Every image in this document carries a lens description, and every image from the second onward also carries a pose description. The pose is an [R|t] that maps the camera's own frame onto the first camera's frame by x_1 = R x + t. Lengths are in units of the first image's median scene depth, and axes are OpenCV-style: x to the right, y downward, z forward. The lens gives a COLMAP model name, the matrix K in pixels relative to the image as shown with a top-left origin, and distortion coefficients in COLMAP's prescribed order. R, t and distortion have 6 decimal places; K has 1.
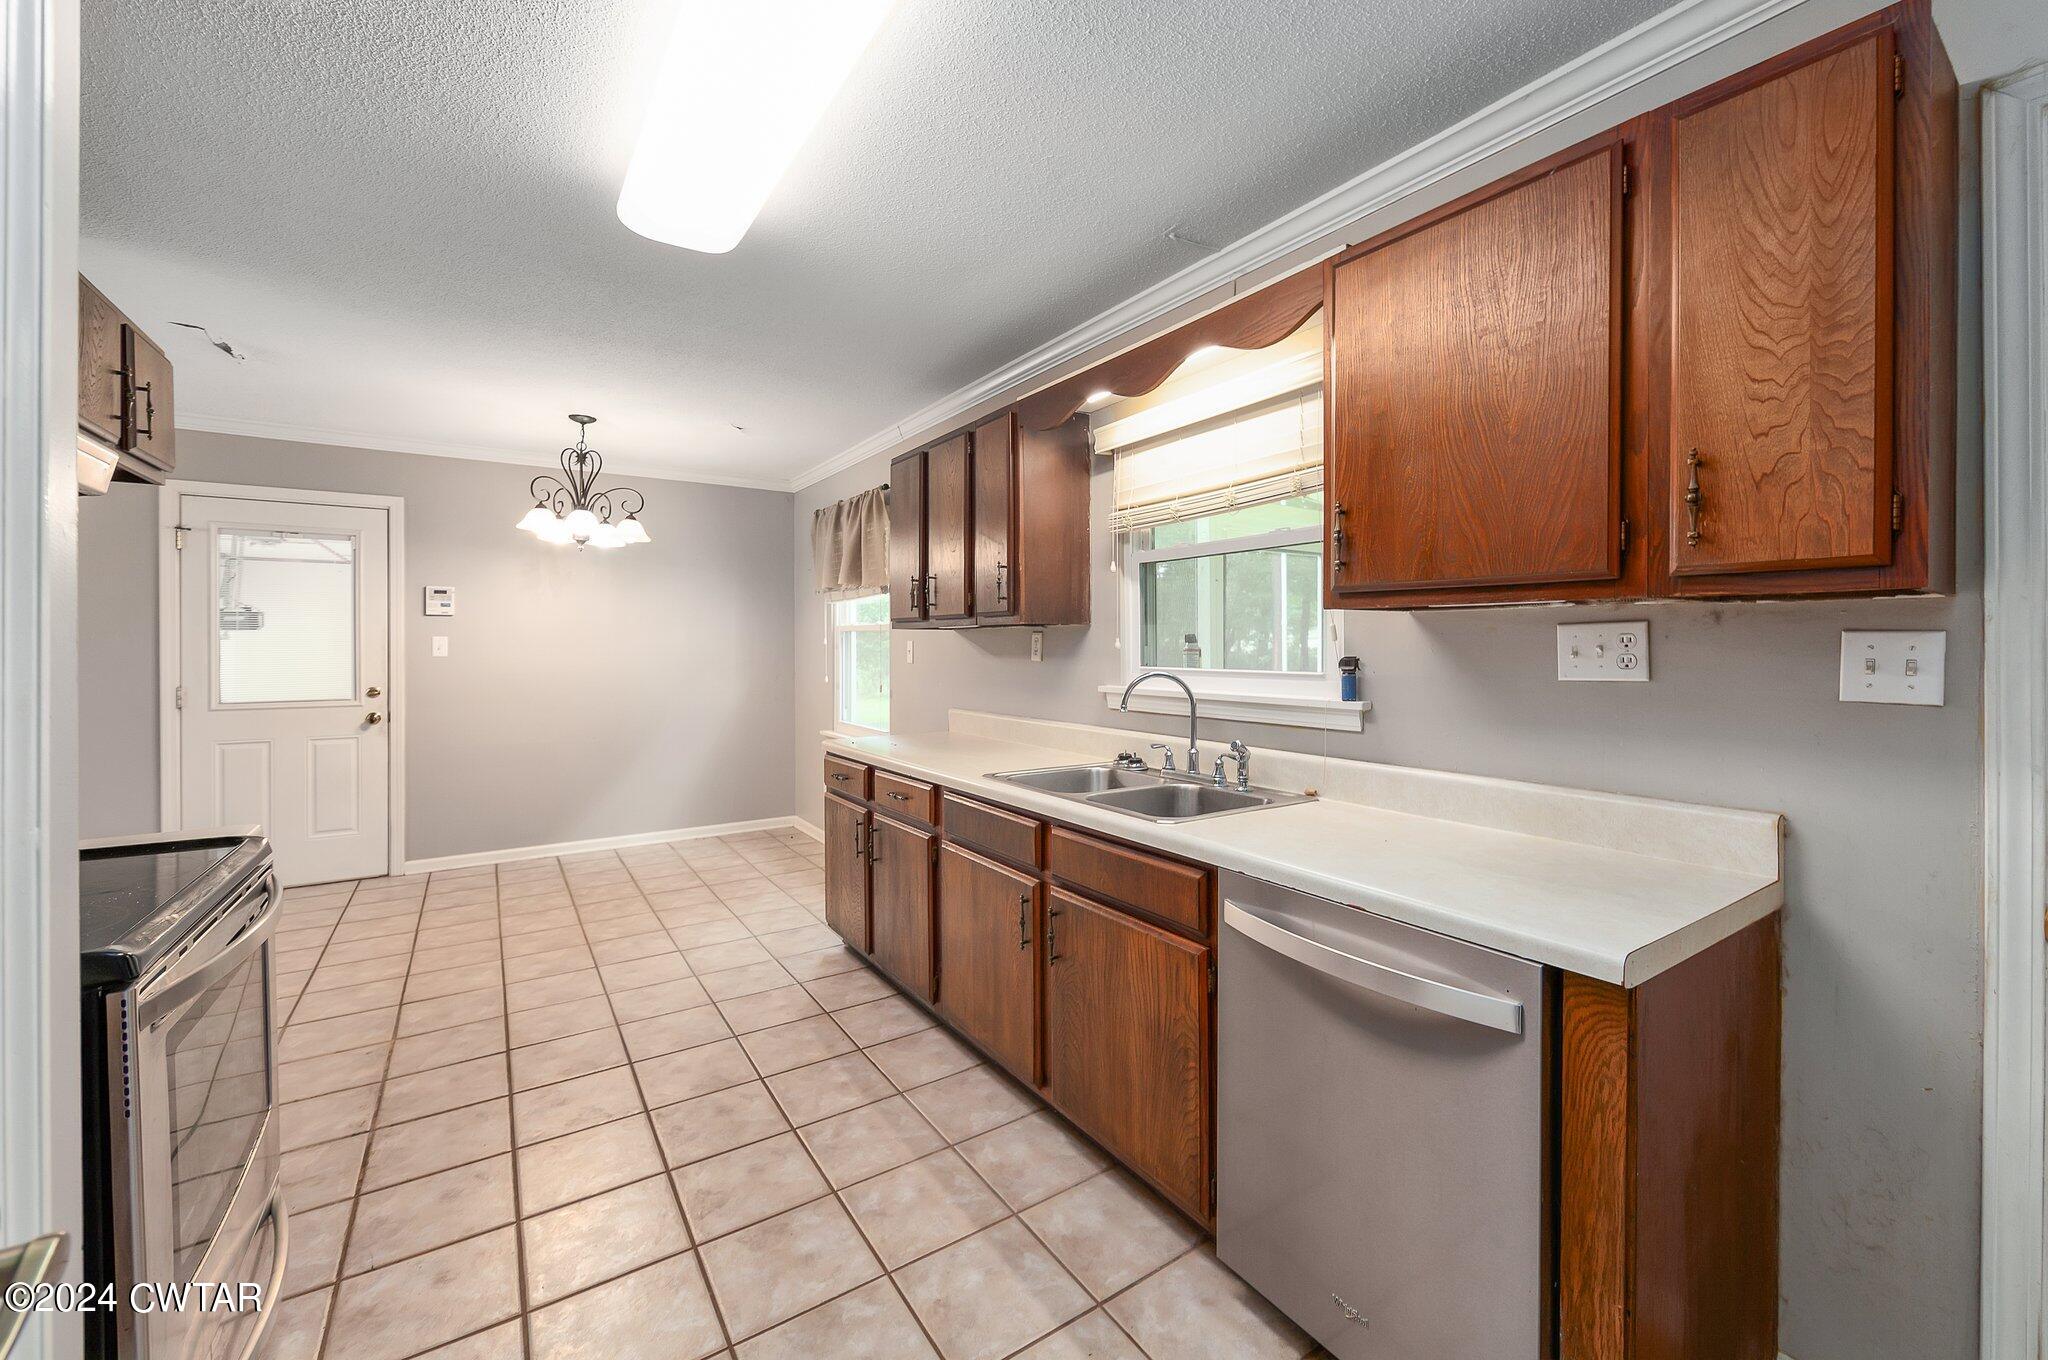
lens RADIAL K [[816.2, 0, 1049.7], [0, 816.2, 658.8], [0, 0, 1]] dist [-0.003510, -0.000230]
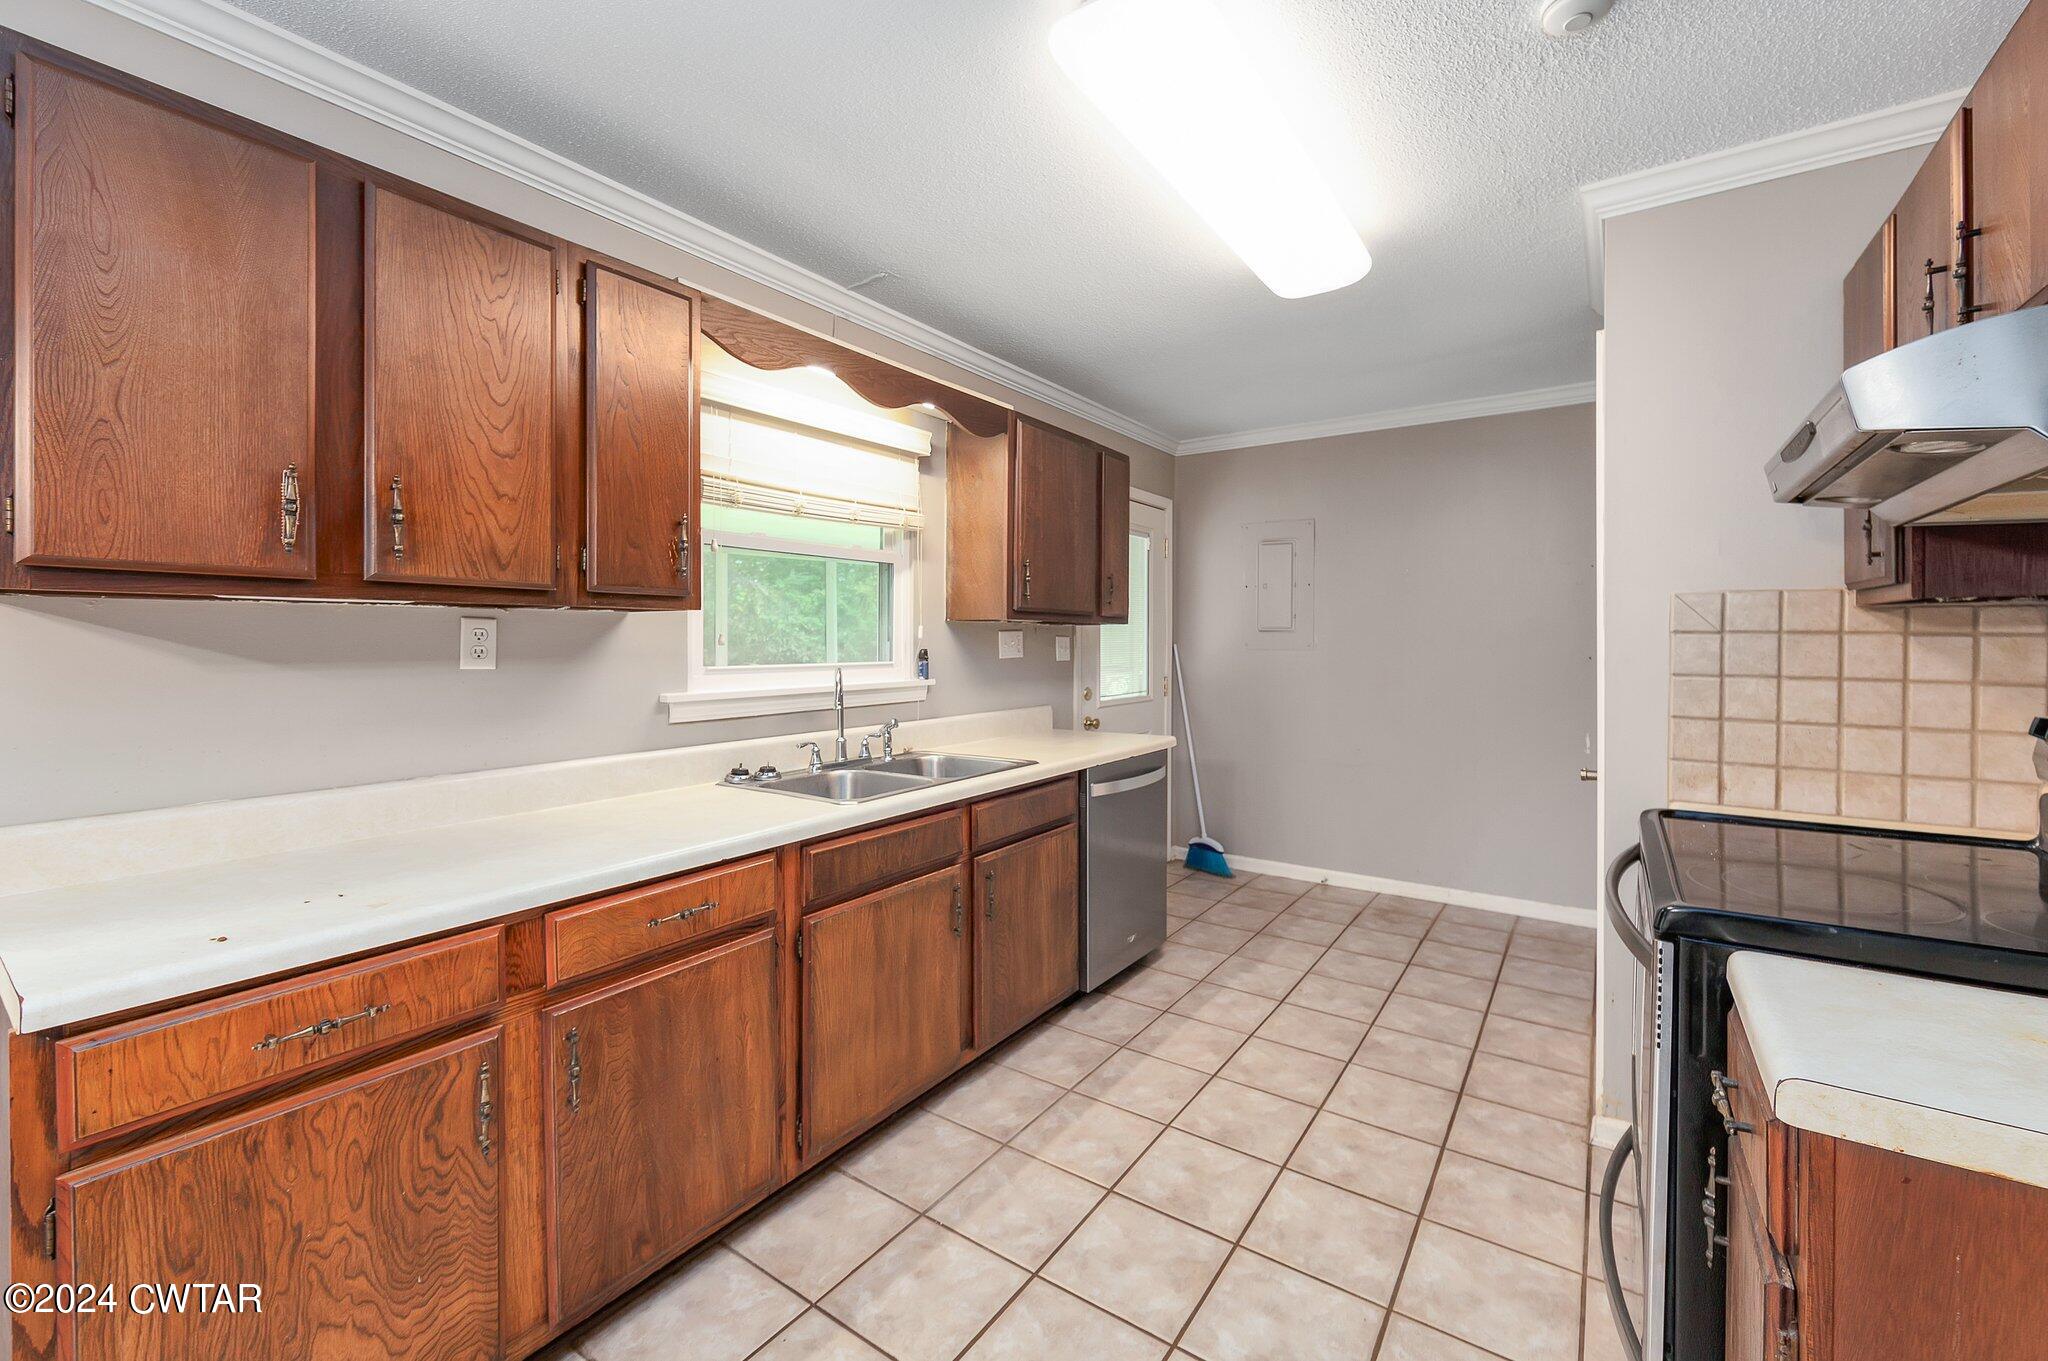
lens RADIAL K [[841.5, 0, 1027.0], [0, 841.5, 638.0], [0, 0, 1]] dist [-0.001417, -0.000092]
pose [[-0.347384, -0.009089, 0.937679, -1.076472], [0.003460, 0.999934, 0.010974, -0.037736], [-0.937717, 0.007056, -0.347330, 1.304759]]
